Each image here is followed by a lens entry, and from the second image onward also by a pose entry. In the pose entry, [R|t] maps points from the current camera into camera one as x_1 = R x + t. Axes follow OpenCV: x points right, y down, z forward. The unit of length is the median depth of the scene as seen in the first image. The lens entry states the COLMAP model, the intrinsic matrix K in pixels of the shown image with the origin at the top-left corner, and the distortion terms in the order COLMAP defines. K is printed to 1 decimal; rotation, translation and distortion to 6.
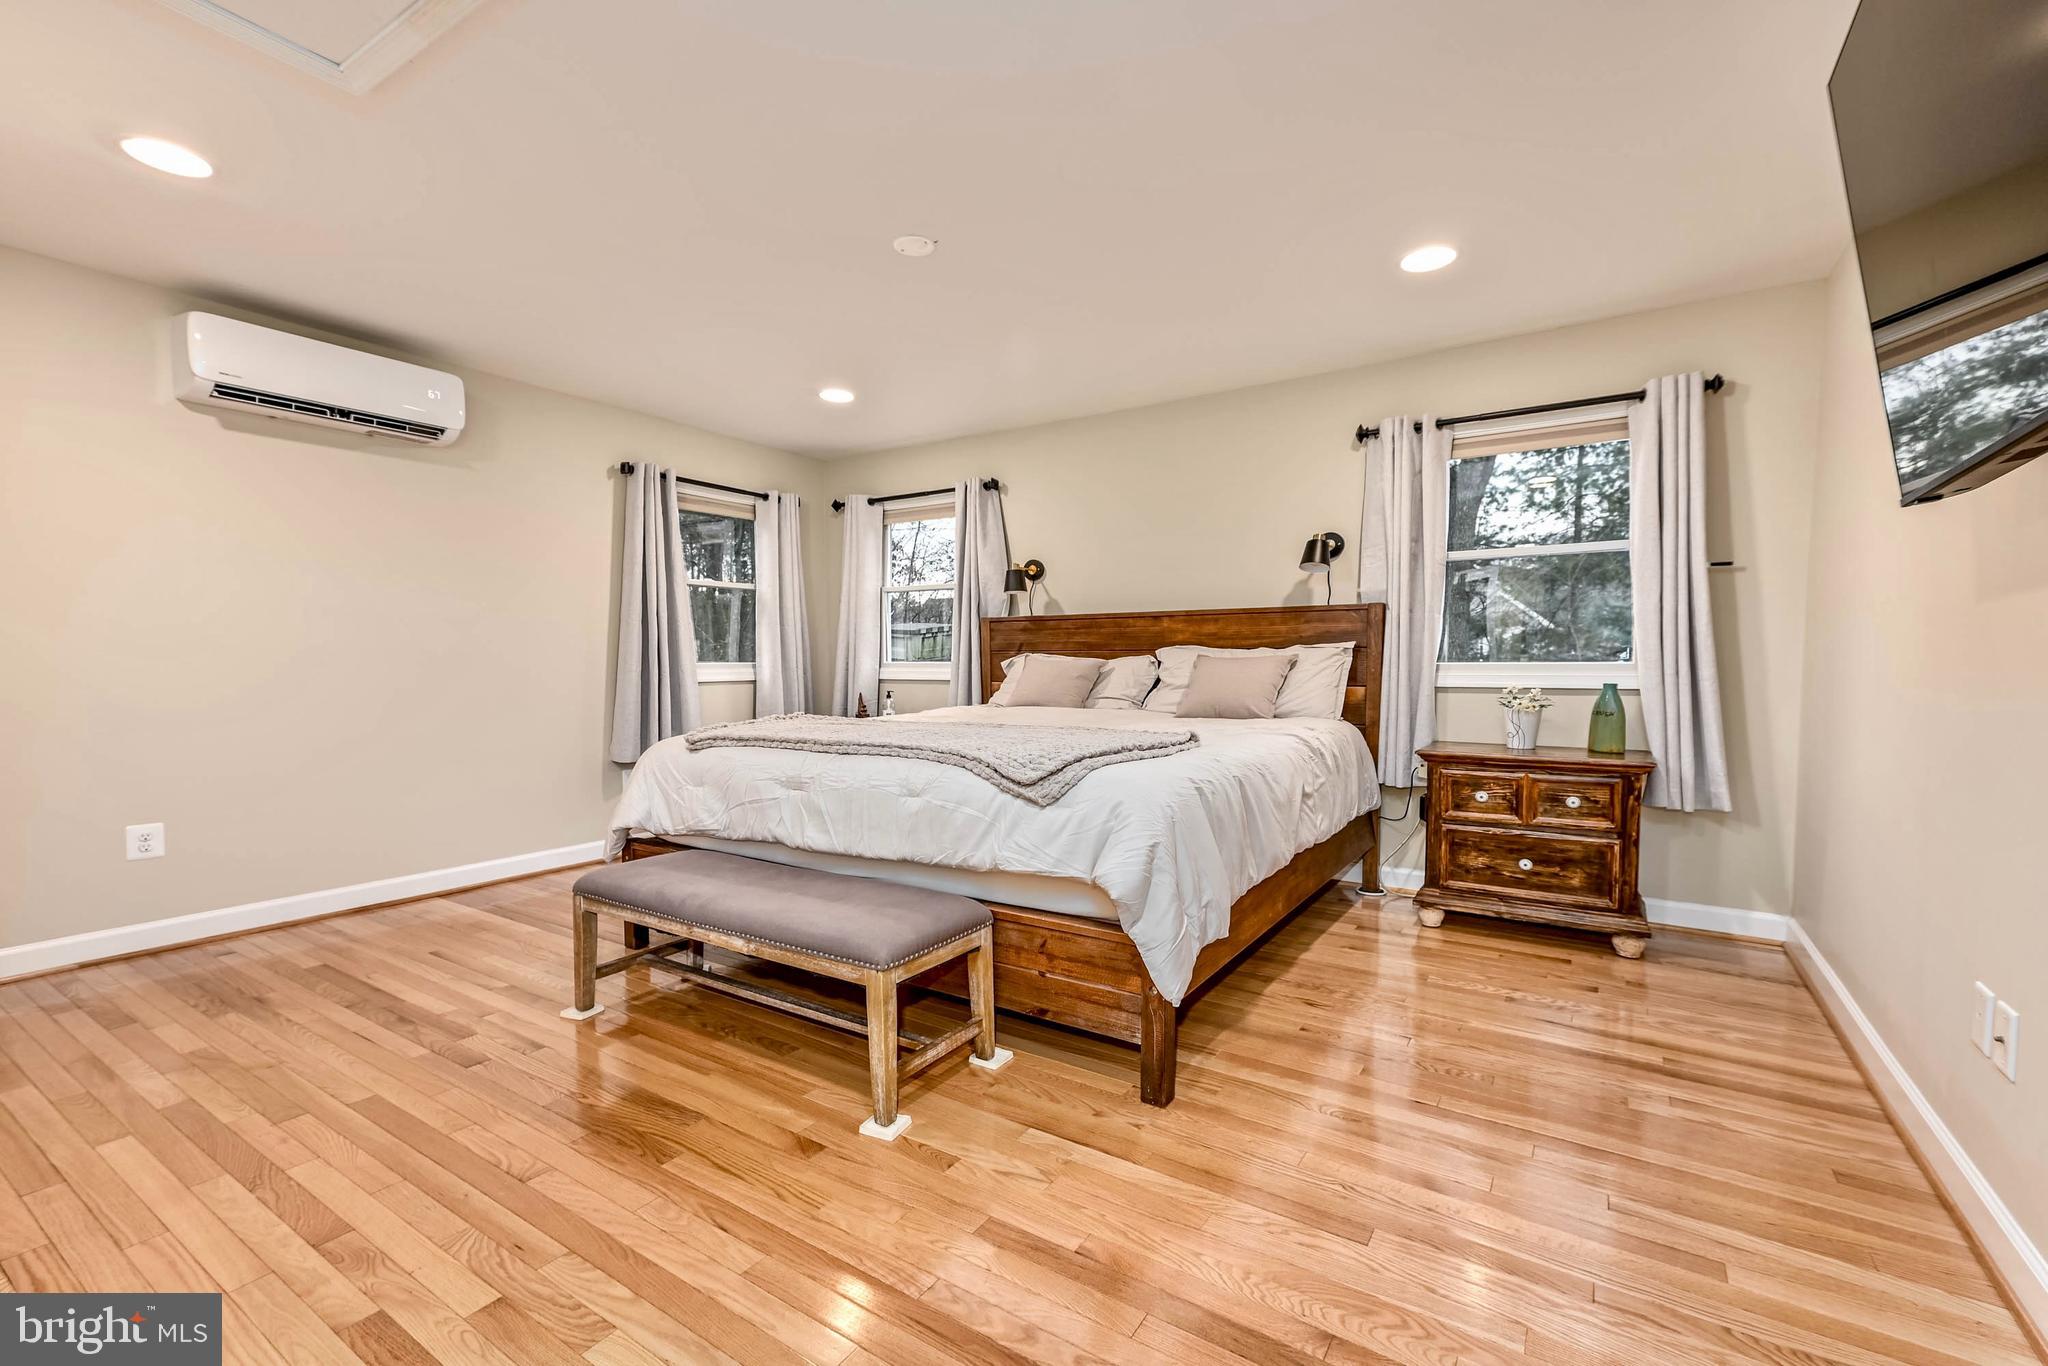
lens RADIAL K [[841.3, 0, 1024.6], [0, 841.3, 681.8], [0, 0, 1]] dist [0.007681, 0.000081]
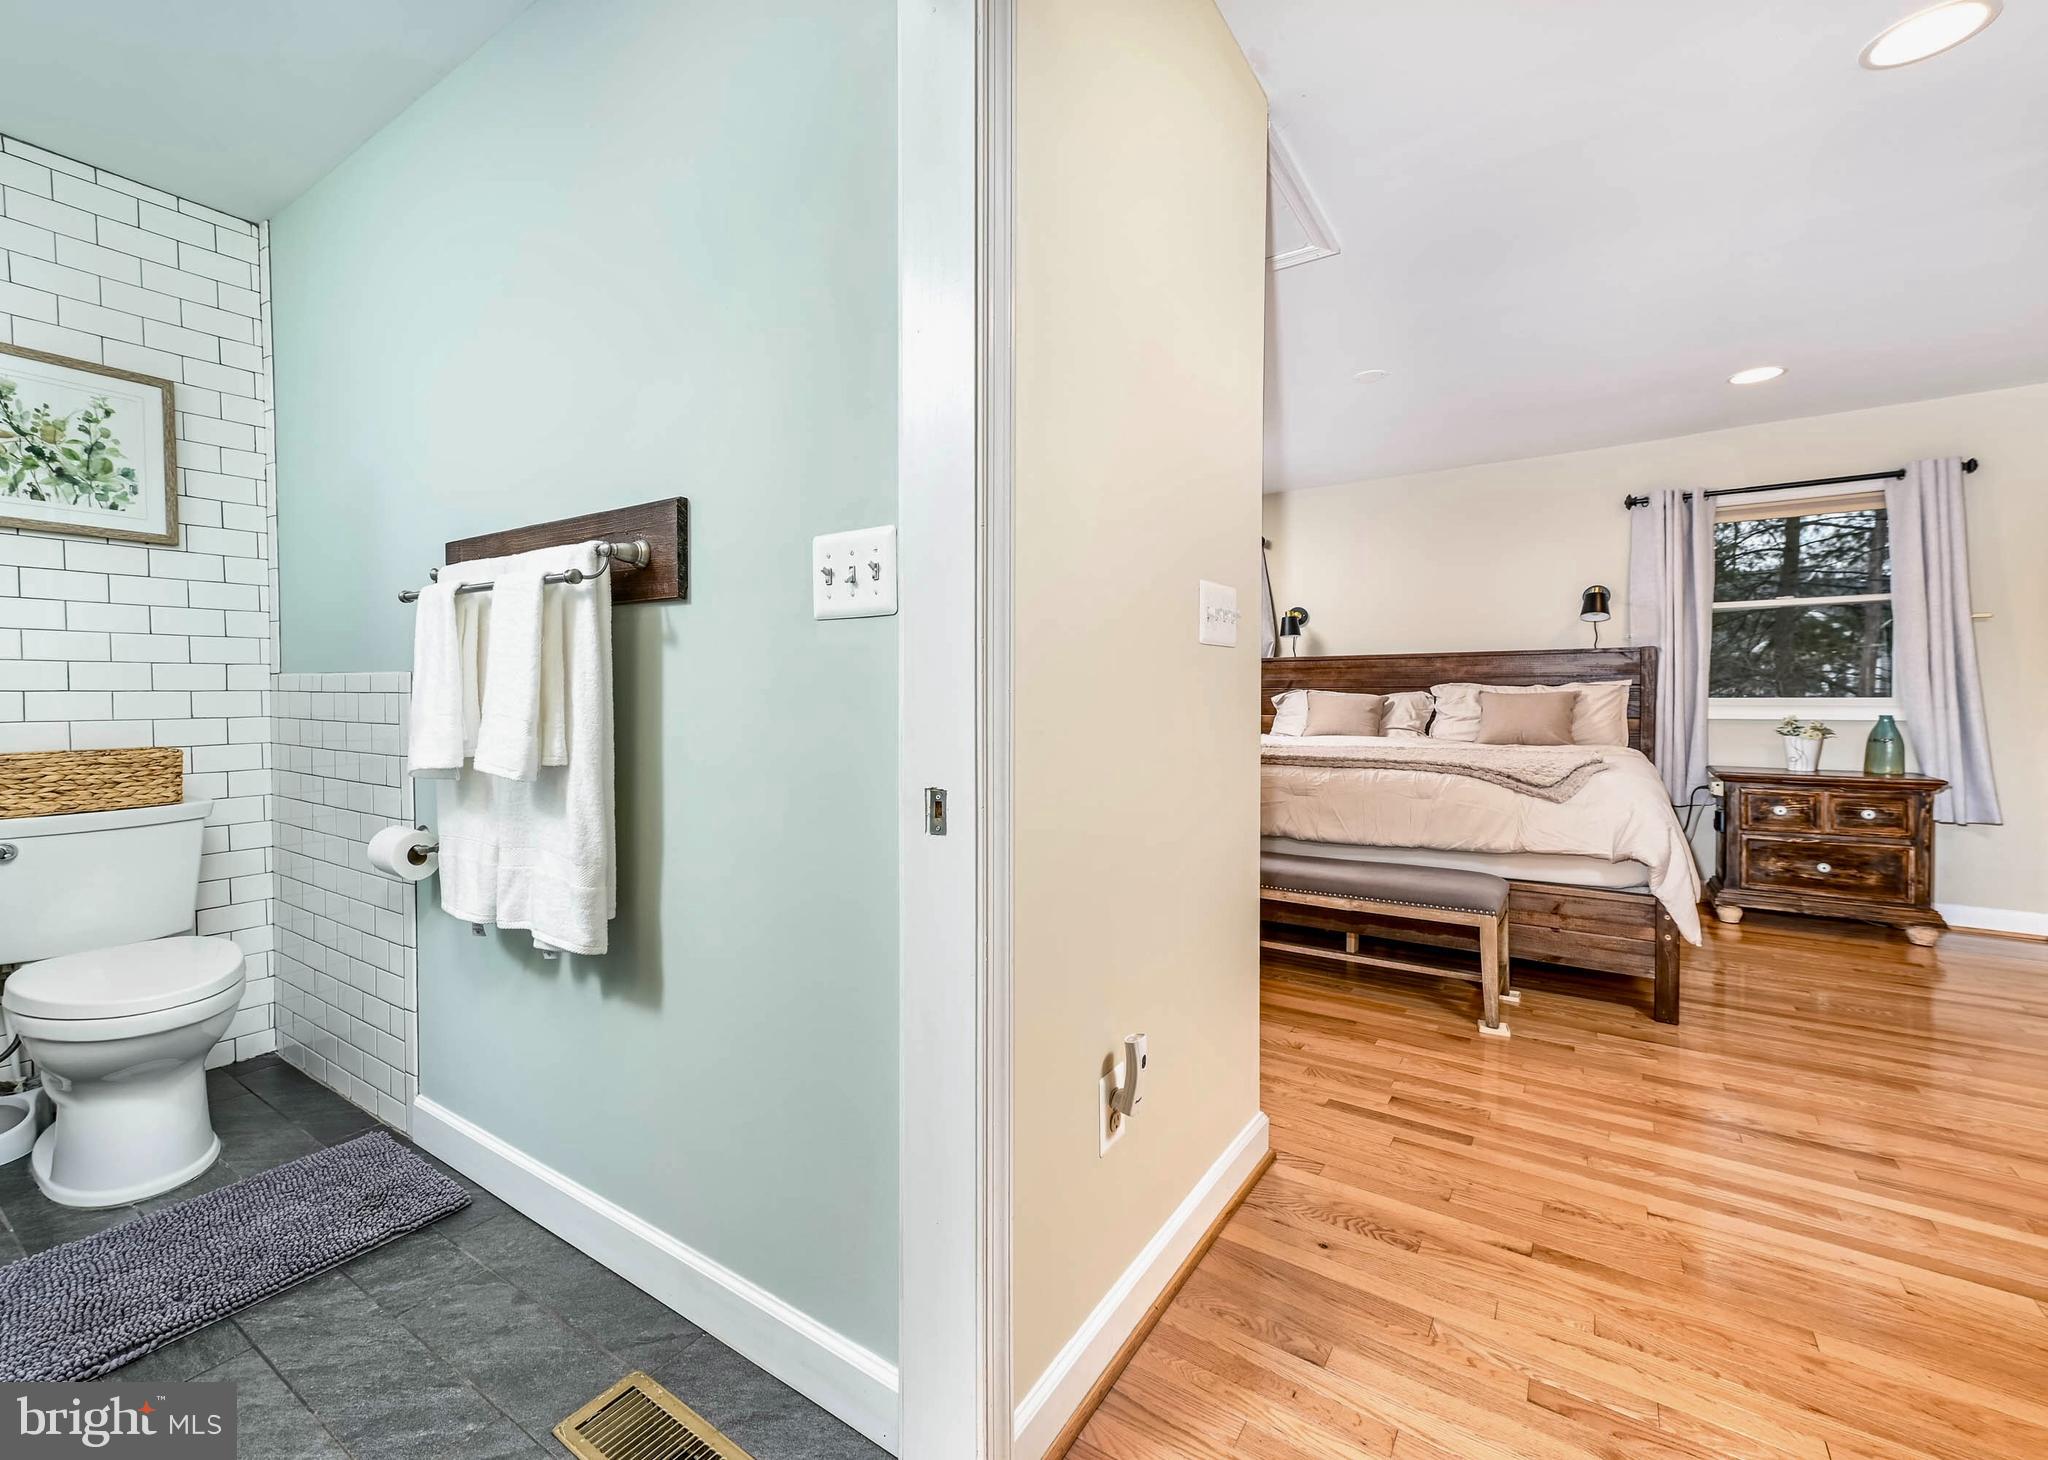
lens RADIAL K [[862.2, 0, 1020.2], [0, 862.2, 686.6], [0, 0, 1]] dist [-0.001020, -0.000018]
pose [[0.999408, 0.000159, -0.034390, -0.476052], [-0.001455, 0.999289, -0.037674, 0.008950], [0.034359, 0.037702, 0.998698, -0.248581]]
